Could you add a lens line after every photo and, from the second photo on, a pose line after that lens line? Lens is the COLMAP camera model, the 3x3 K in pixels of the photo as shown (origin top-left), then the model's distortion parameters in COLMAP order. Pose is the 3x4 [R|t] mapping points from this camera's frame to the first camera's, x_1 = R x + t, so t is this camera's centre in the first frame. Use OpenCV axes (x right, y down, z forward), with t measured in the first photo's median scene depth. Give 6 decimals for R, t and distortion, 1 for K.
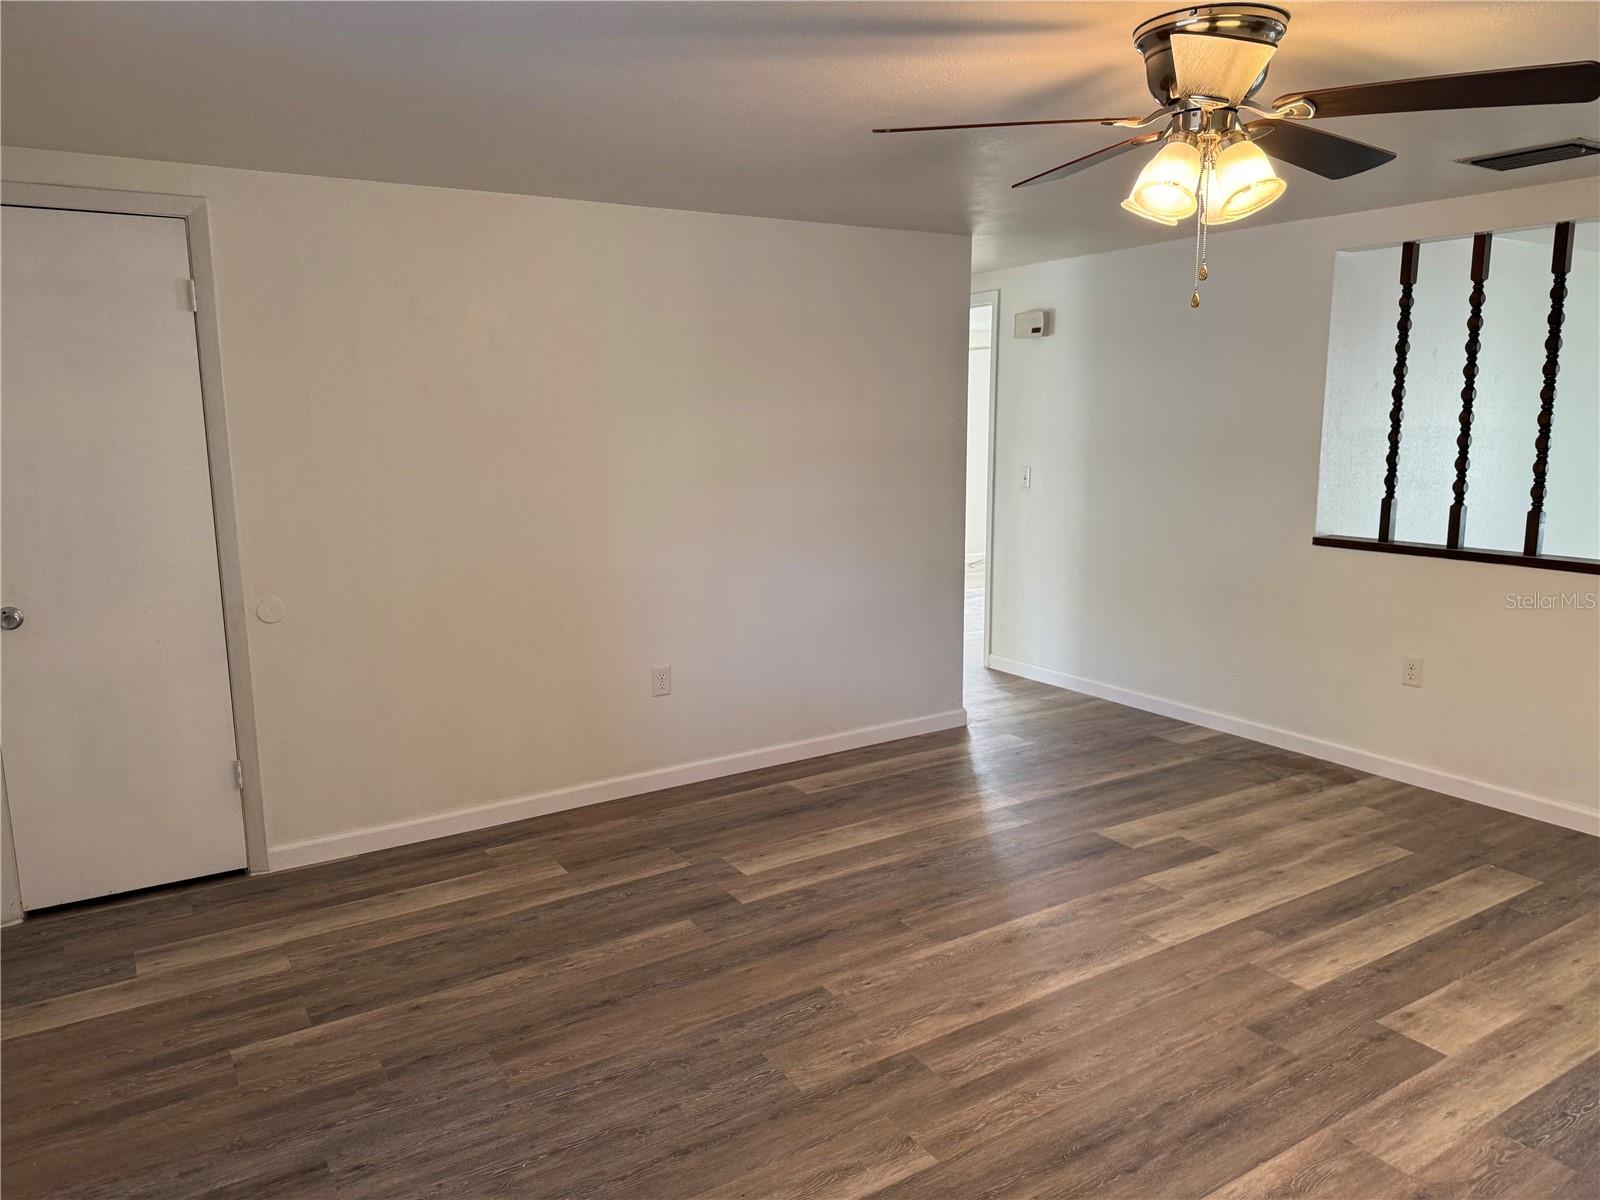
lens RADIAL K [[1125.0, 0, 800.0], [0, 1125.0, 600.0], [0, 0, 1]] dist [0.089739, -0.140094]
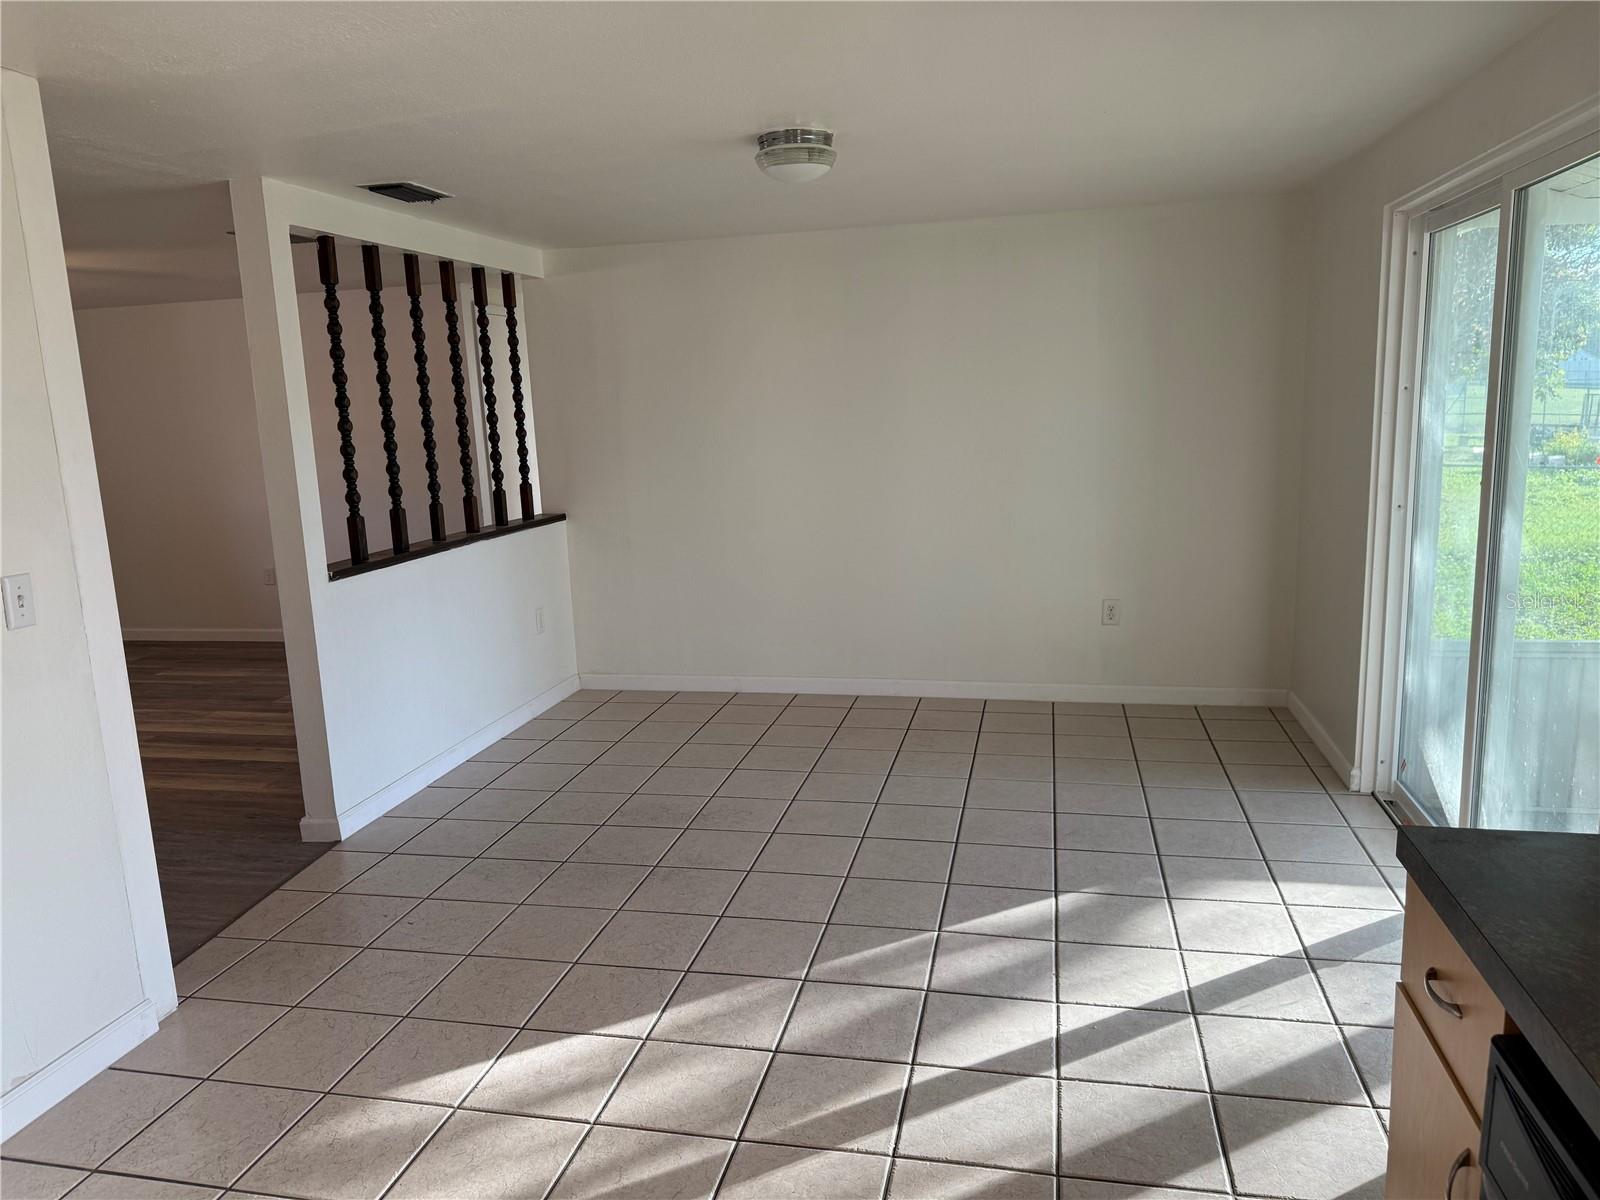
lens RADIAL K [[1125.0, 0, 800.0], [0, 1125.0, 600.0], [0, 0, 1]] dist [0.089739, -0.140094]
pose [[0.708288, 0.107936, -0.697623, 2.074039], [-0.088276, 0.994027, 0.064169, -0.094193], [0.700382, 0.016133, 0.713585, 0.433898]]
